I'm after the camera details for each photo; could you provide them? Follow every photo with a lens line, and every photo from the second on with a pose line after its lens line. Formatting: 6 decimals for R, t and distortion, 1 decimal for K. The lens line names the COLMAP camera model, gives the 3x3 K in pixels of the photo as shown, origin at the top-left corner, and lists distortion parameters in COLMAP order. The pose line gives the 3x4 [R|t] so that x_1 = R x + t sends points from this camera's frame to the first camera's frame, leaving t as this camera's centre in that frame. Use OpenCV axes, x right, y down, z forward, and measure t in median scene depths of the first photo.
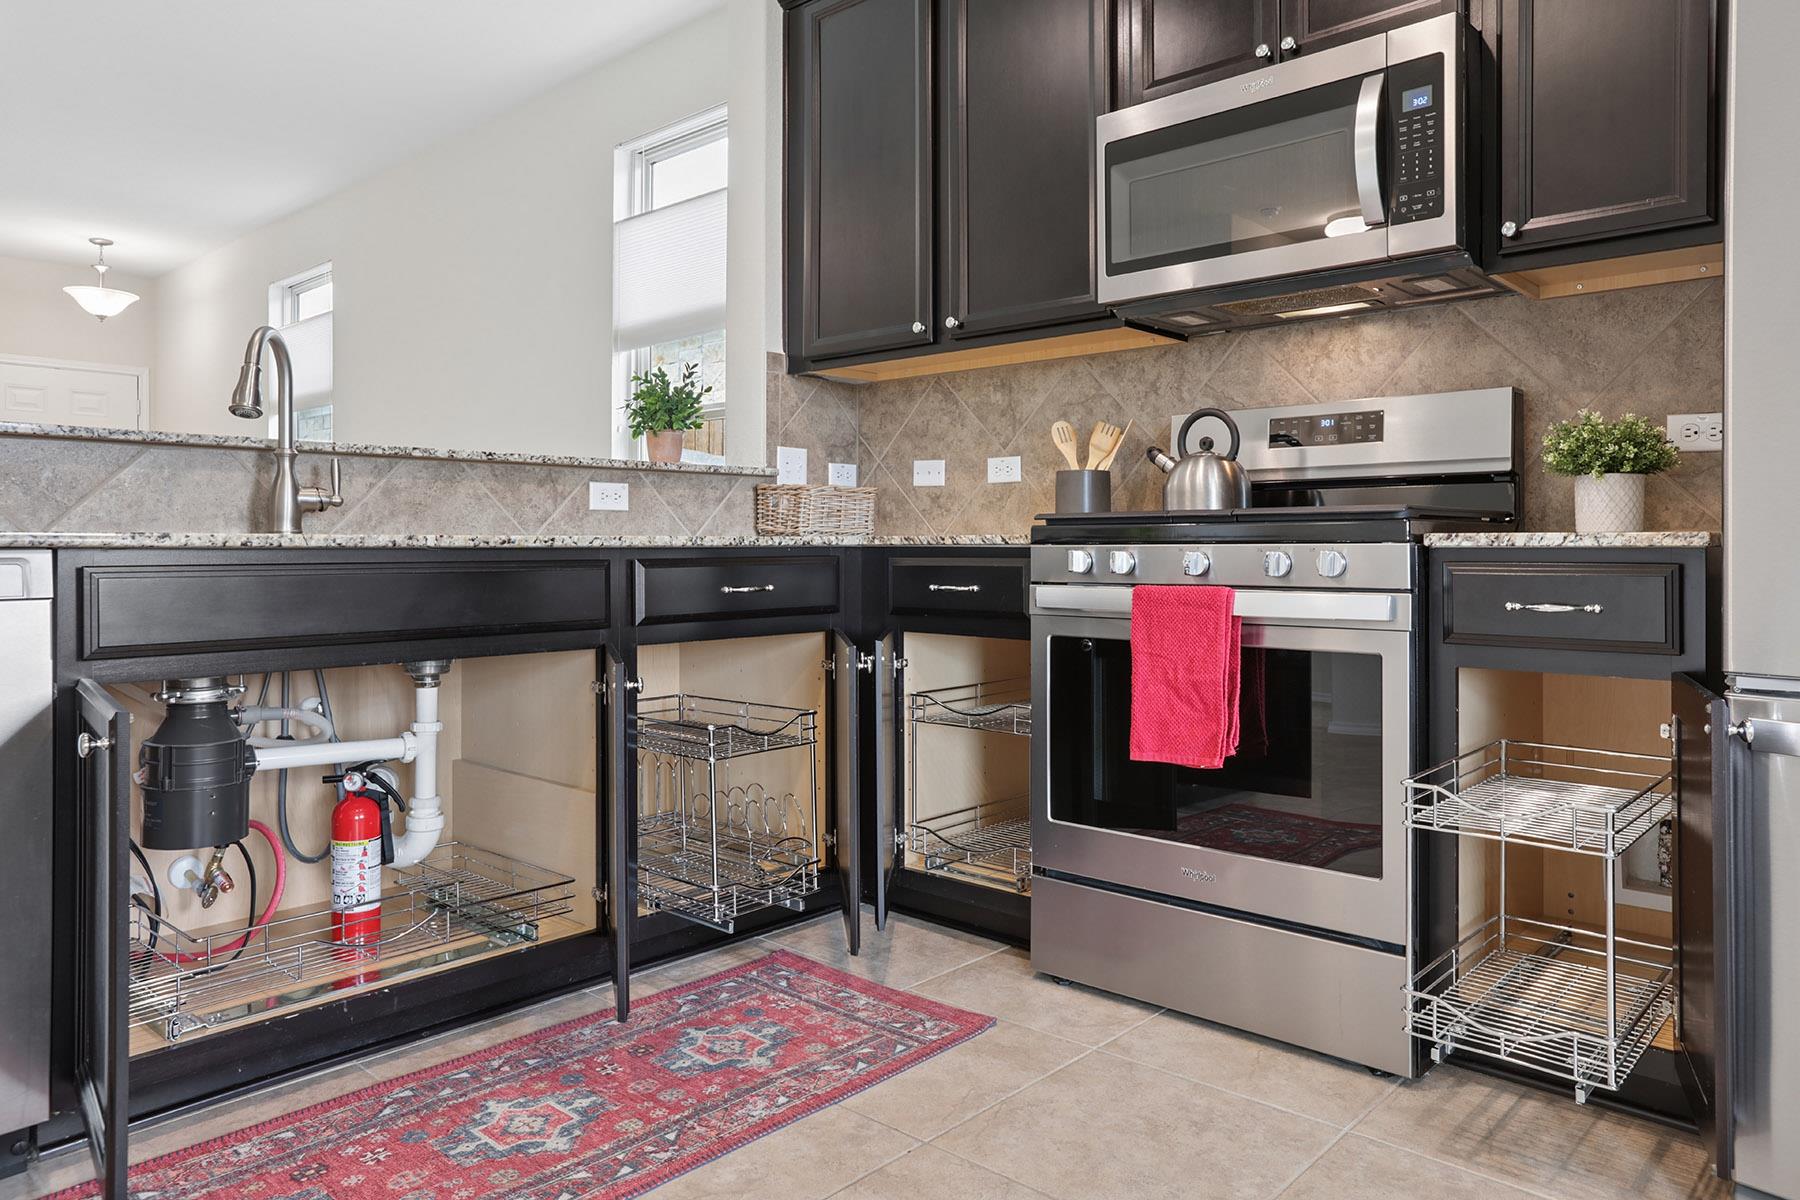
lens RADIAL K [[1250.2, 0, 841.5], [0, 1250.2, 531.1], [0, 0, 1]] dist [-0.033219, 0.023561]
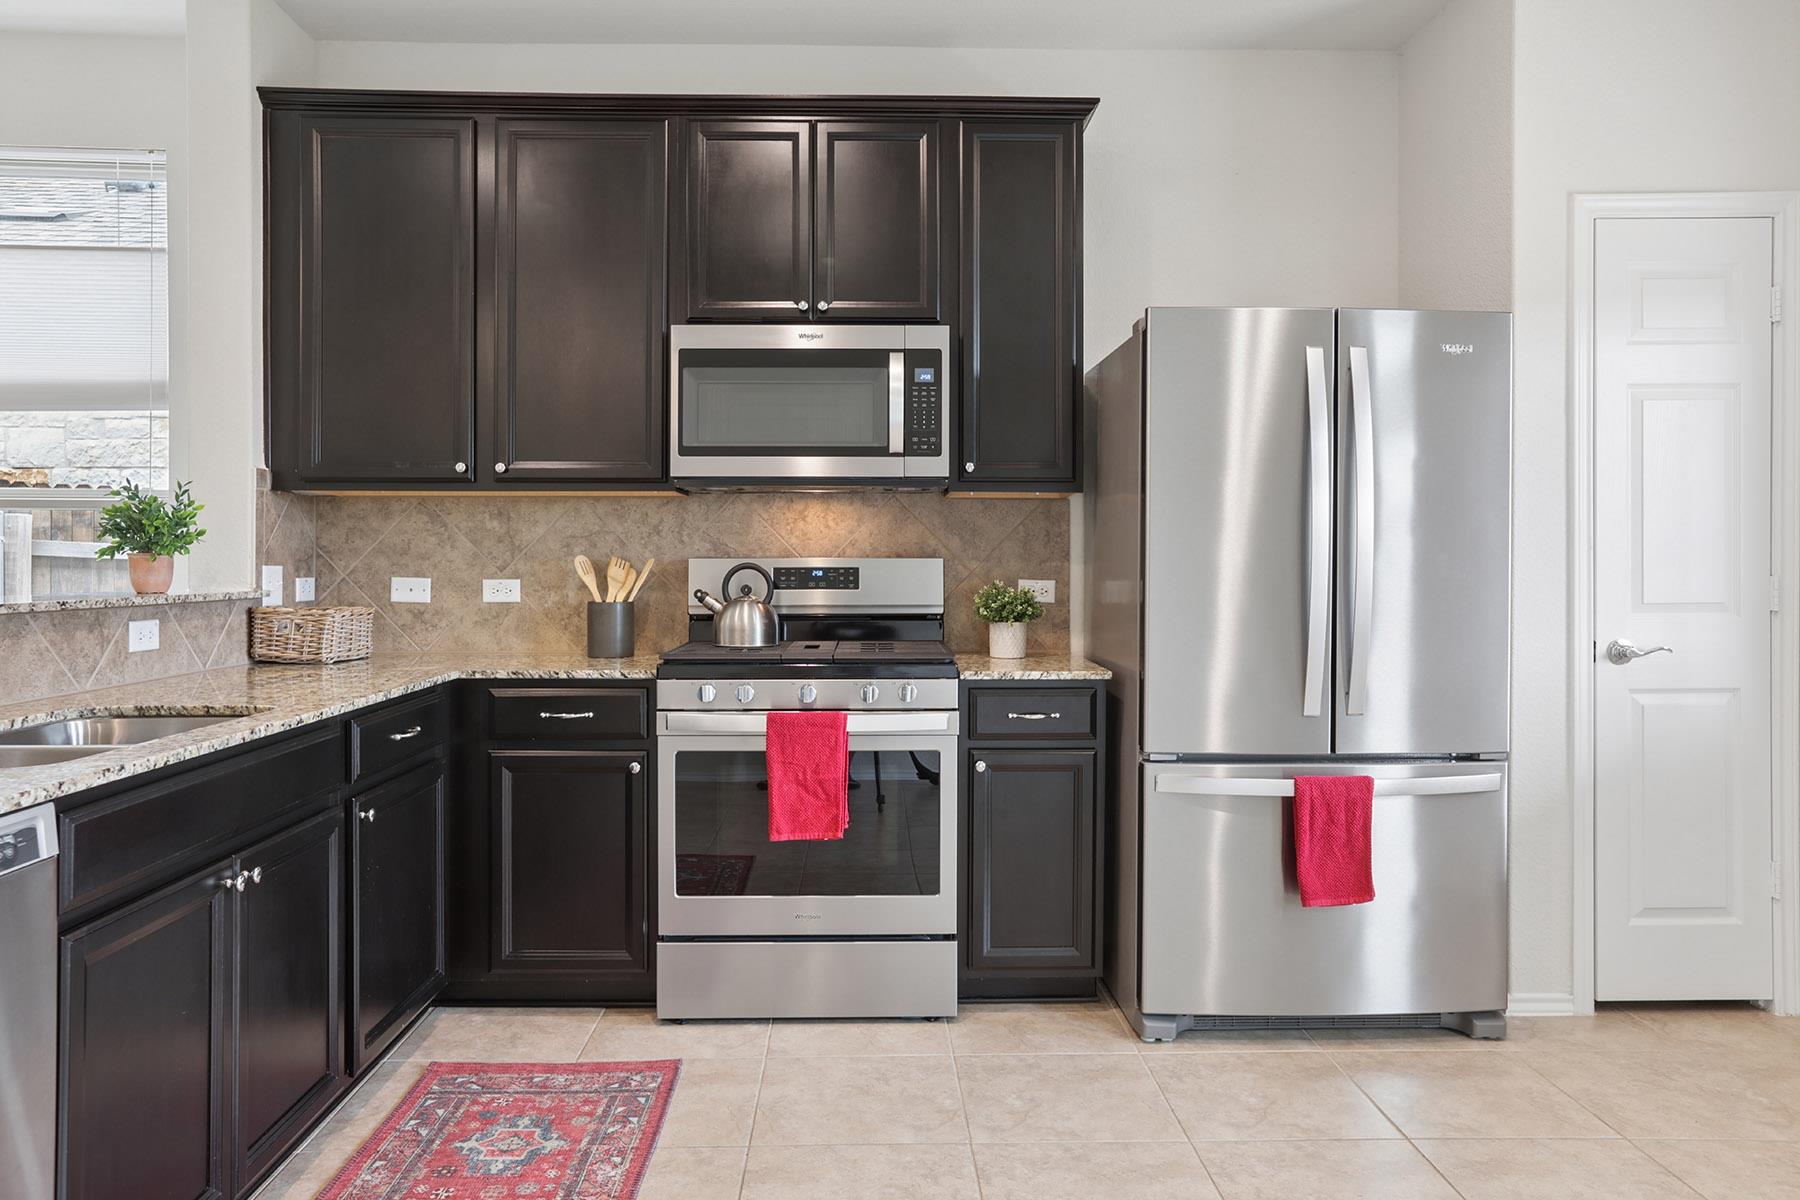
lens RADIAL K [[1355.9, 0, 884.2], [0, 1355.9, 557.0], [0, 0, 1]] dist [-0.027994, 0.046633]
pose [[0.692948, -0.005367, 0.720967, -0.676589], [-0.008912, 0.999832, 0.016008, -0.137223], [-0.720932, -0.017517, 0.692784, -0.096826]]
